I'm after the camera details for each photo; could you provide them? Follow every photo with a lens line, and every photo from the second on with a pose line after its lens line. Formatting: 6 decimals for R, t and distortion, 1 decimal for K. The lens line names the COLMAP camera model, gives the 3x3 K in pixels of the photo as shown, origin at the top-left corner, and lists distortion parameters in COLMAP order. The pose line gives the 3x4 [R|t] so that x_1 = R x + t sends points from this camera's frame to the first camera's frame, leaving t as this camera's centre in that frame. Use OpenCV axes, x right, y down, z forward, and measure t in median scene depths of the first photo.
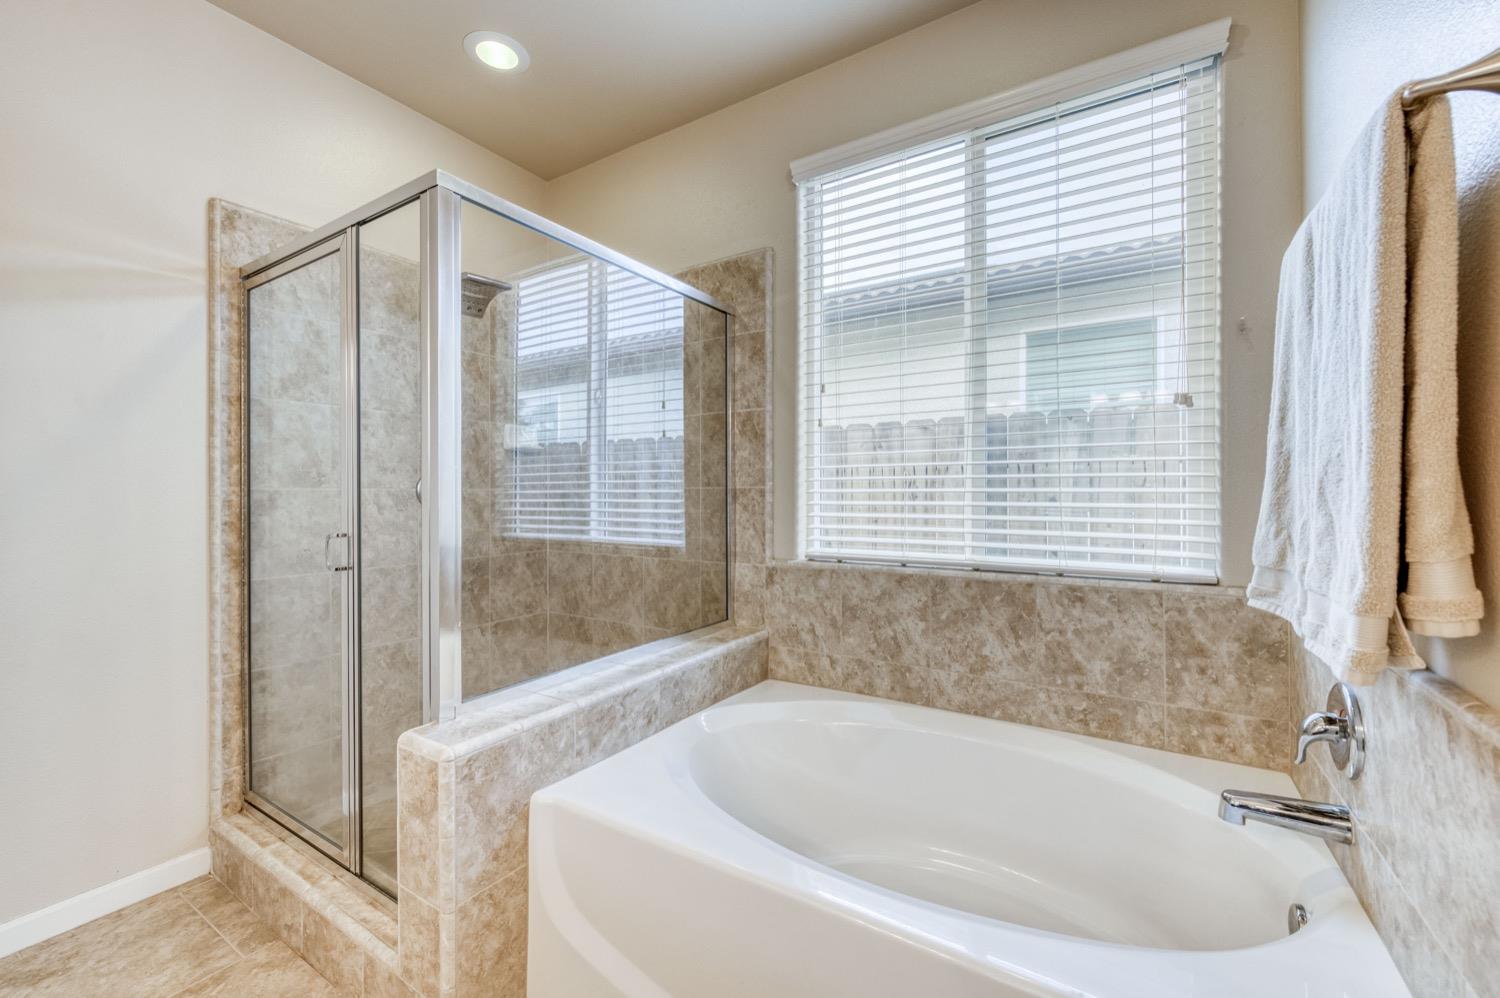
lens RADIAL K [[594.8, 0, 742.3], [0, 594.8, 492.3], [0, 0, 1]] dist [0.005865, -0.000601]
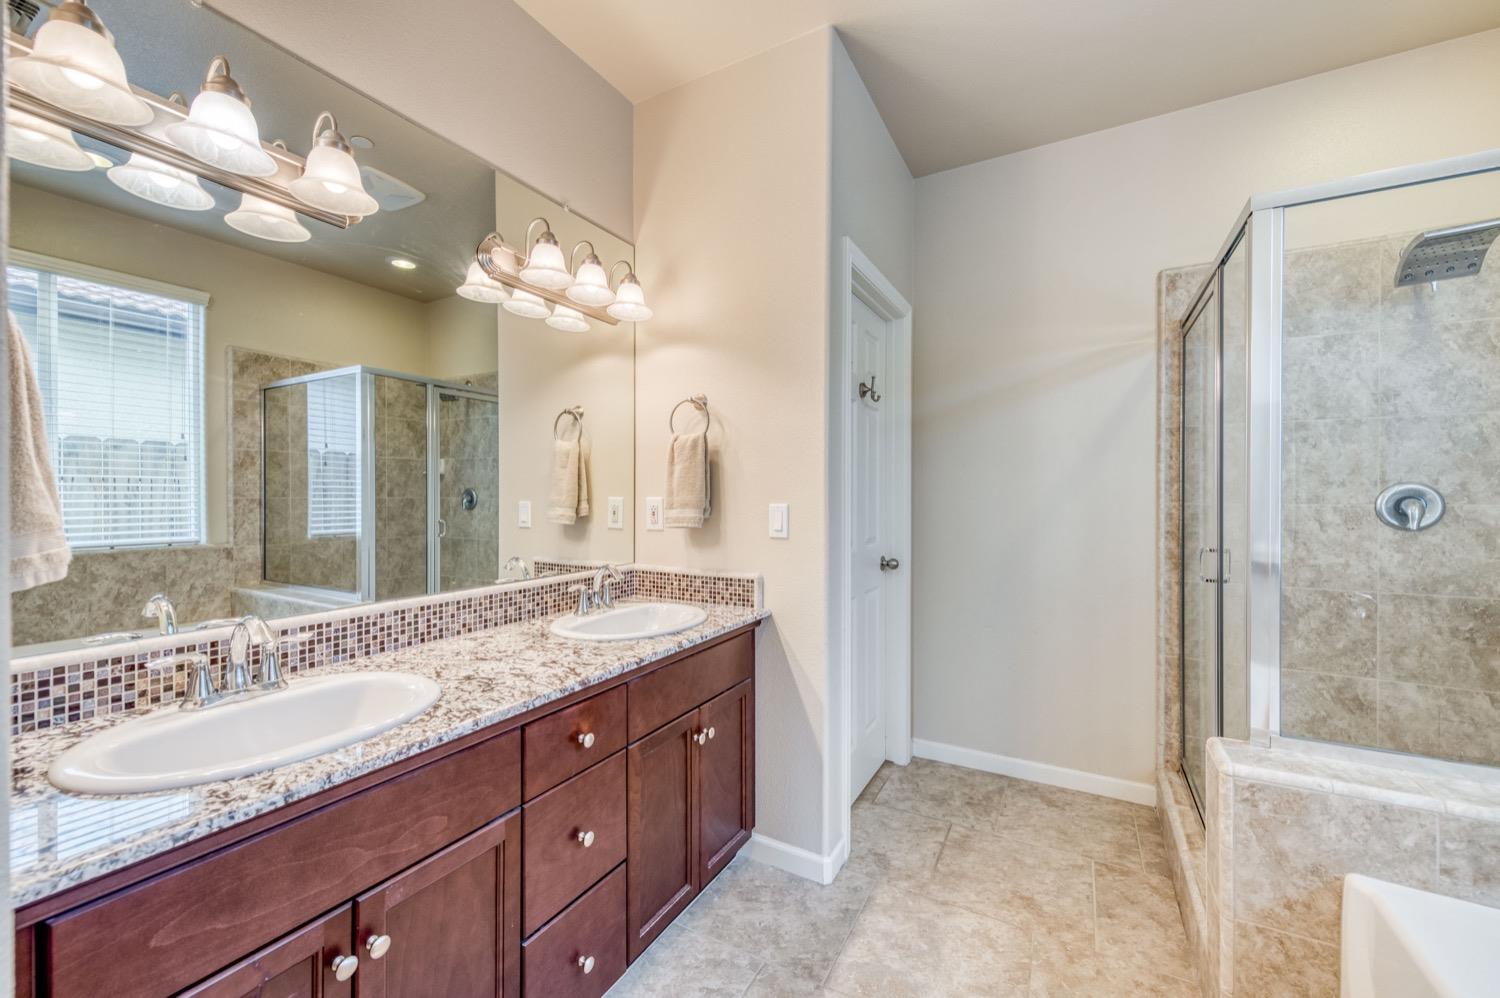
lens RADIAL K [[594.8, 0, 738.4], [0, 594.8, 499.0], [0, 0, 1]] dist [0.005865, -0.000601]
pose [[0.042927, 0.004296, -0.999069, 0.324873], [0.002893, 0.999986, 0.004424, -0.024437], [0.999074, -0.003080, 0.042914, 0.064435]]
